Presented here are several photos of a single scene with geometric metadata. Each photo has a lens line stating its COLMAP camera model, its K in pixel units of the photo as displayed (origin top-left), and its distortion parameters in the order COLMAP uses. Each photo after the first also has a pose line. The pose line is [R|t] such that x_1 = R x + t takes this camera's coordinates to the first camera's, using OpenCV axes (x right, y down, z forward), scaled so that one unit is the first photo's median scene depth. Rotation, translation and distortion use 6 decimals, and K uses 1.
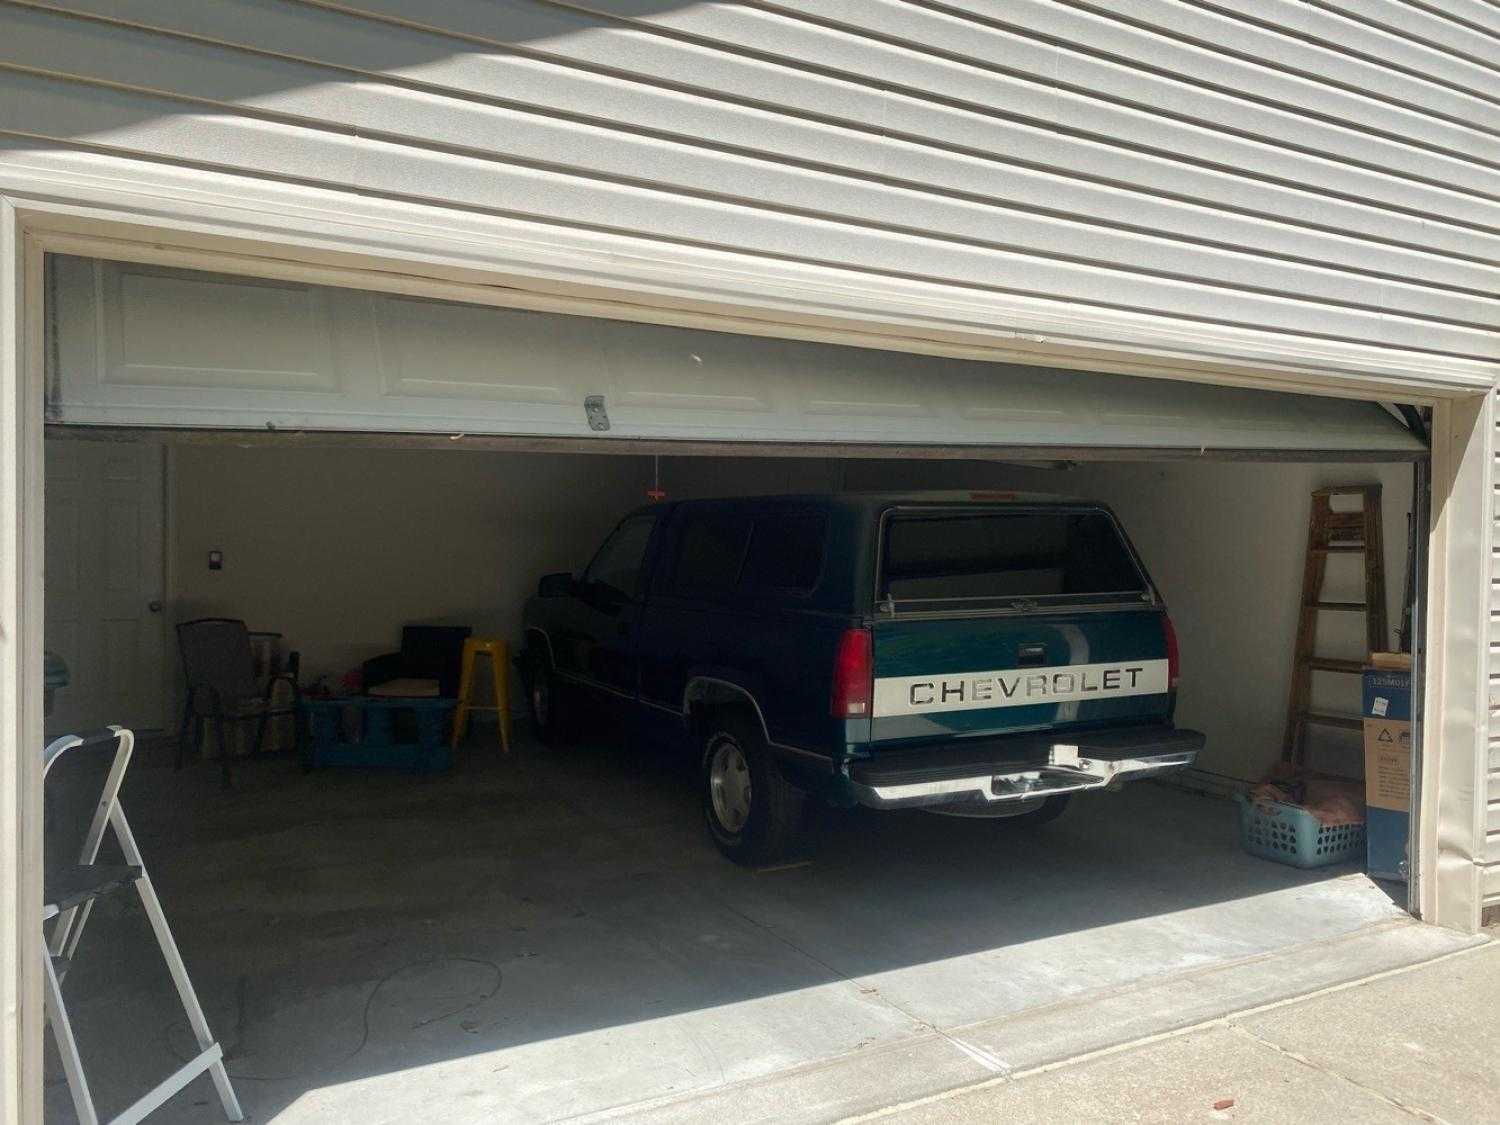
lens RADIAL K [[1247.6, 0, 750.0], [0, 1247.6, 562.5], [0, 0, 1]] dist [-0.000892, -0.000506]
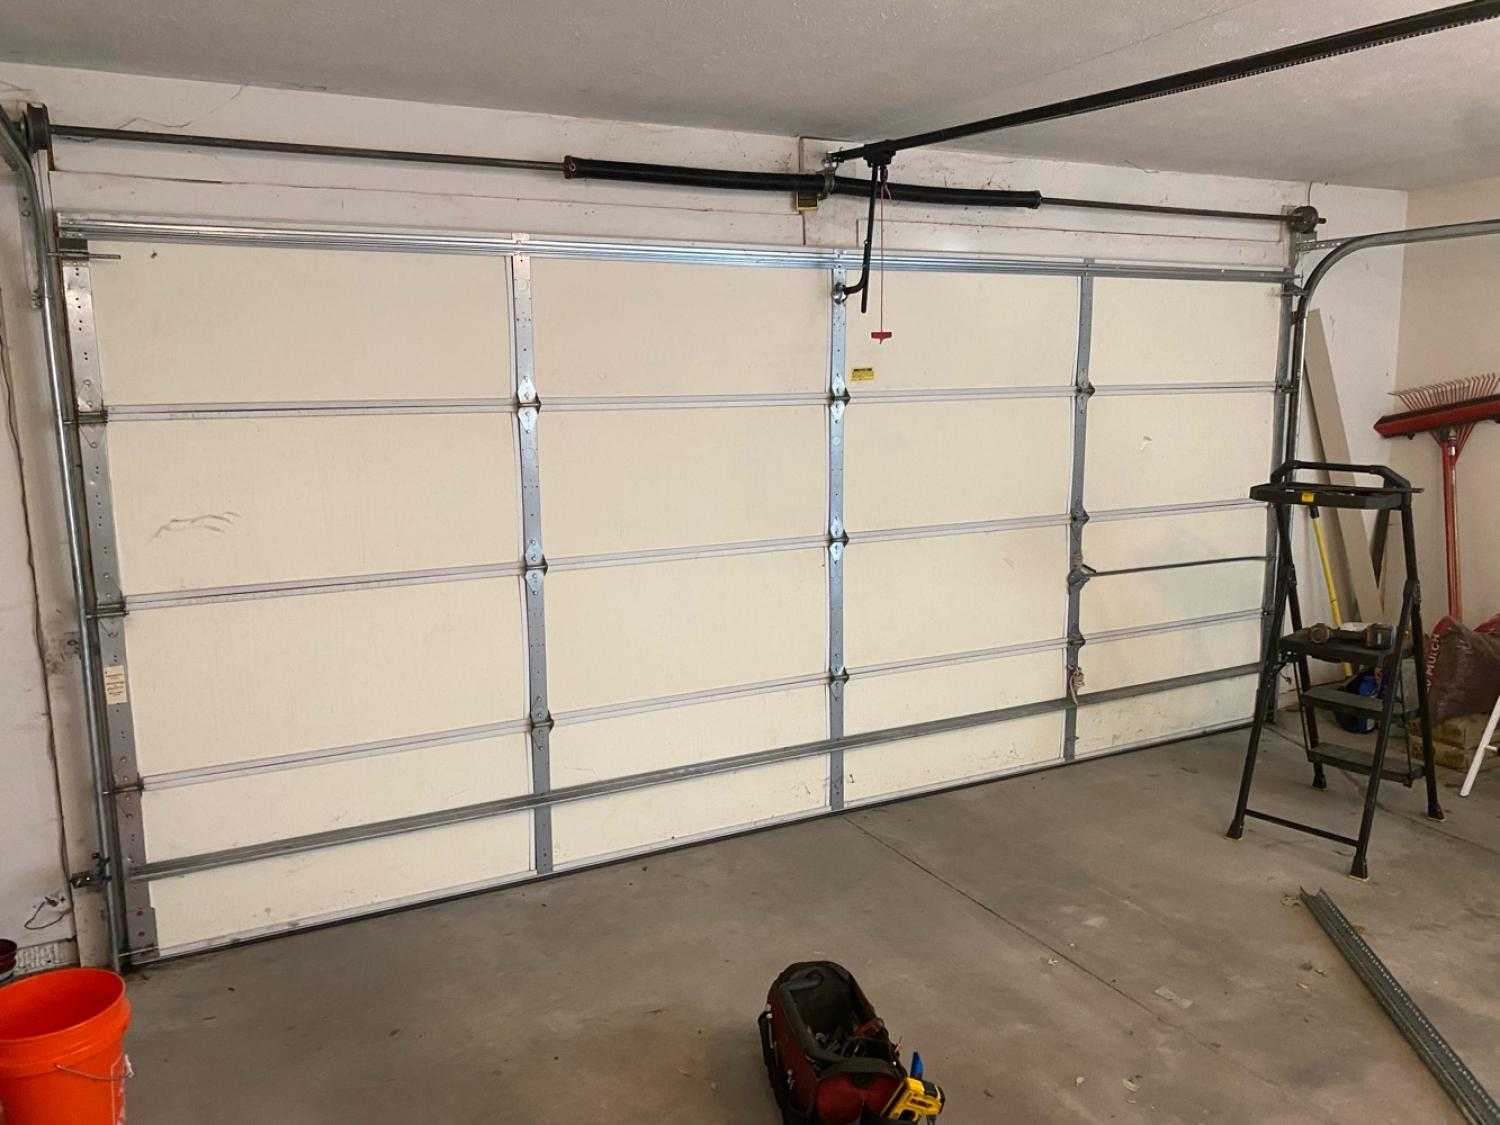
lens RADIAL K [[1112.2, 0, 750.0], [0, 1112.2, 562.5], [0, 0, 1]] dist [0.005433, -0.000204]
pose [[-0.999191, -0.004620, 0.039943, 0.191294], [0.002874, 0.982632, 0.185541, -0.077972], [-0.040106, 0.185506, -0.981824, 1.955694]]
